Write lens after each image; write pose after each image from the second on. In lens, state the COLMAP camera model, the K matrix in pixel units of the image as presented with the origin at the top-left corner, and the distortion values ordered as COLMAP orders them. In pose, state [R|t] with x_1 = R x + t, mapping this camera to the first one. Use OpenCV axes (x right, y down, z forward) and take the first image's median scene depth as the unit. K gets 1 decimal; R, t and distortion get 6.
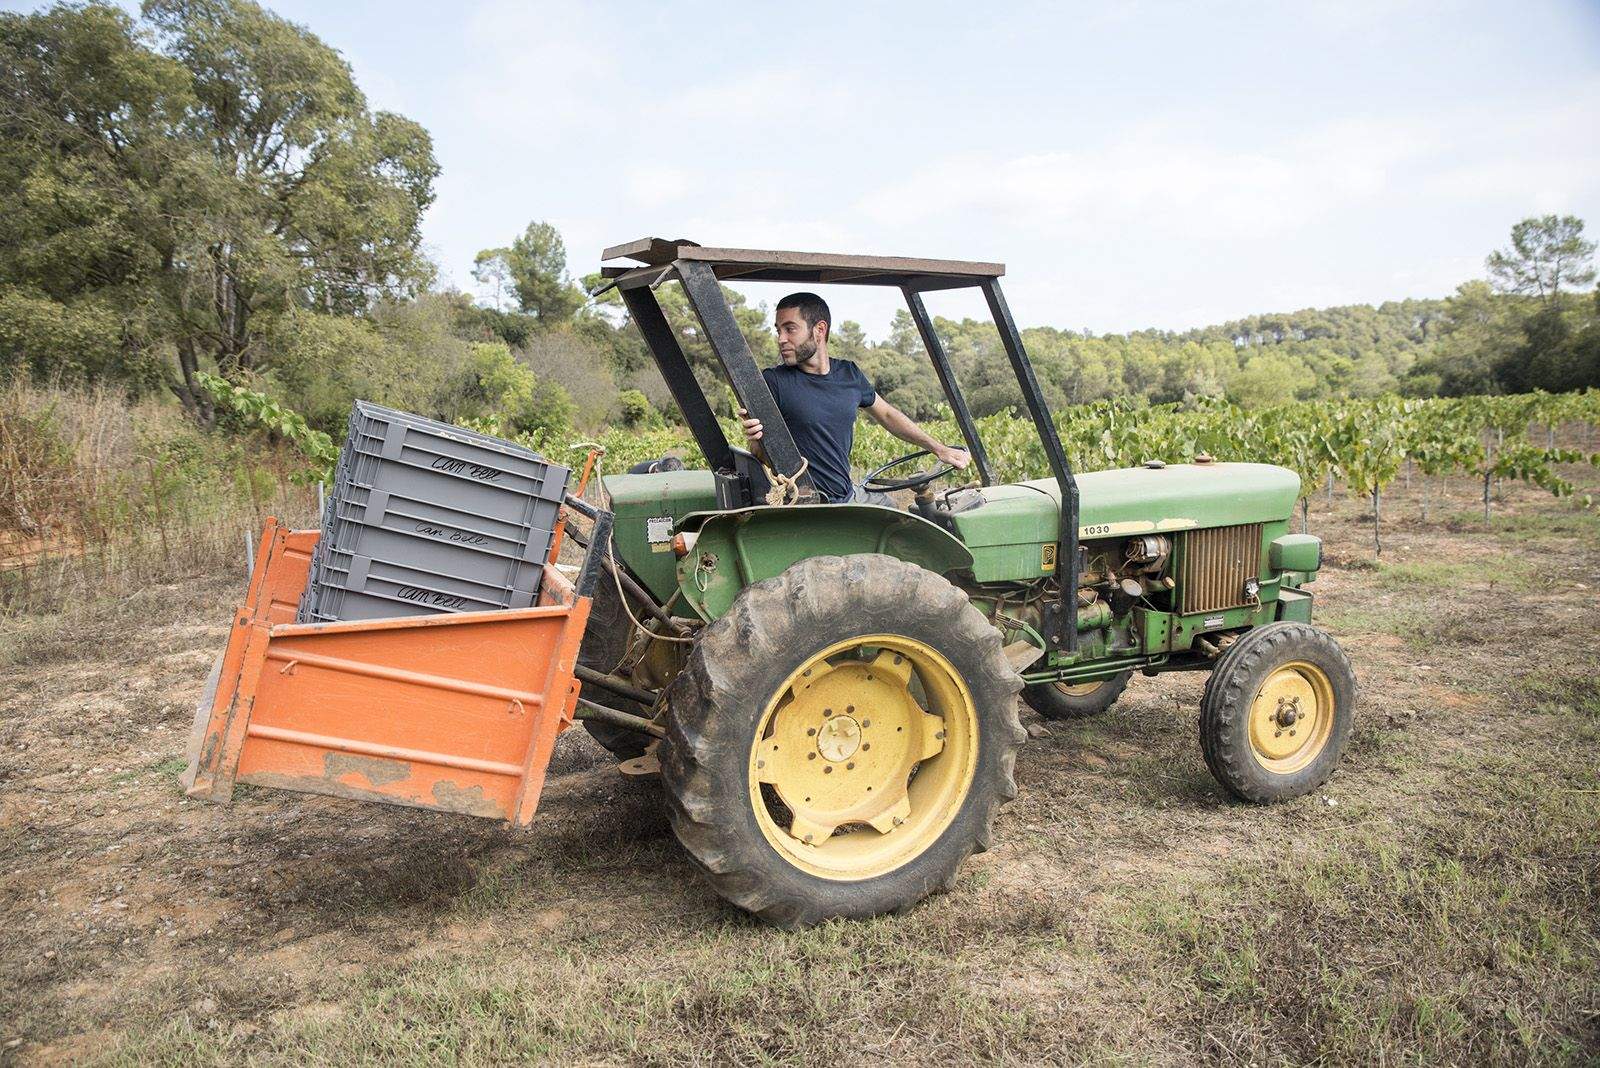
lens RADIAL K [[1121.6, 0, 800.0], [0, 1121.6, 534.0], [0, 0, 1]] dist [-0.125609, 0.000980]
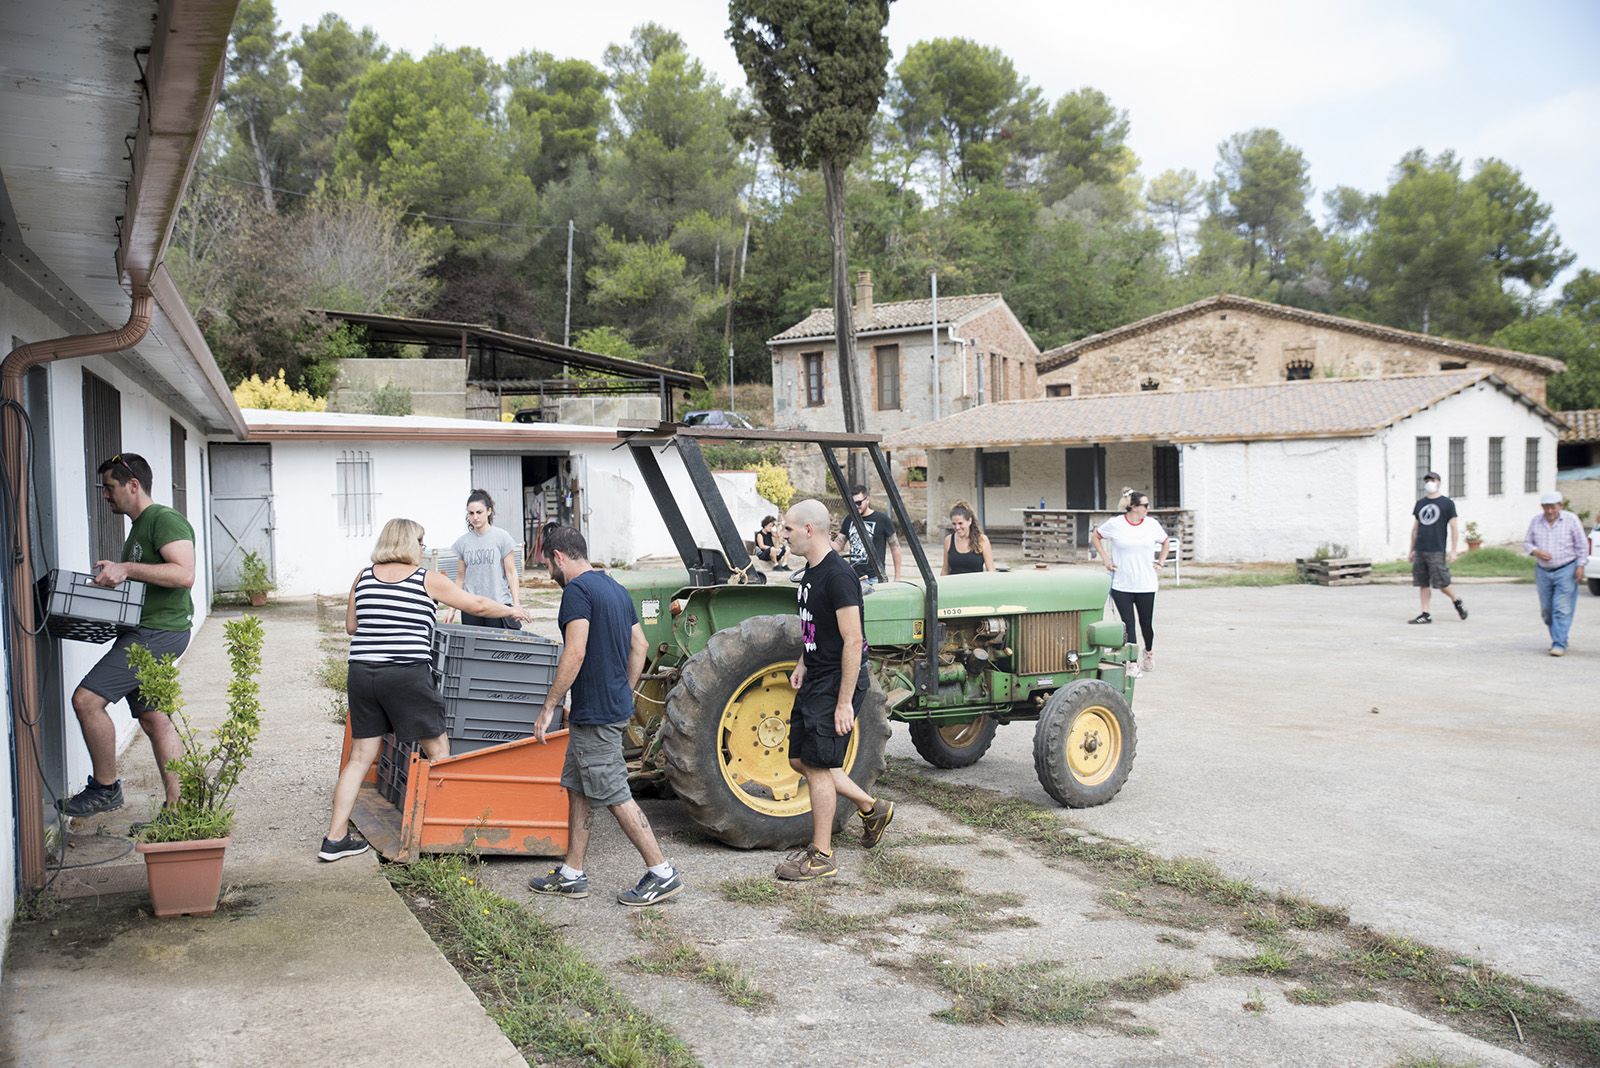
lens RADIAL K [[1121.6, 0, 800.0], [0, 1121.6, 534.0], [0, 0, 1]] dist [-0.125609, 0.000980]
pose [[0.998445, 0.009229, 0.054982, -0.011363], [-0.003204, 0.994072, -0.108675, 0.053283], [-0.055659, 0.108330, 0.992556, -0.431849]]
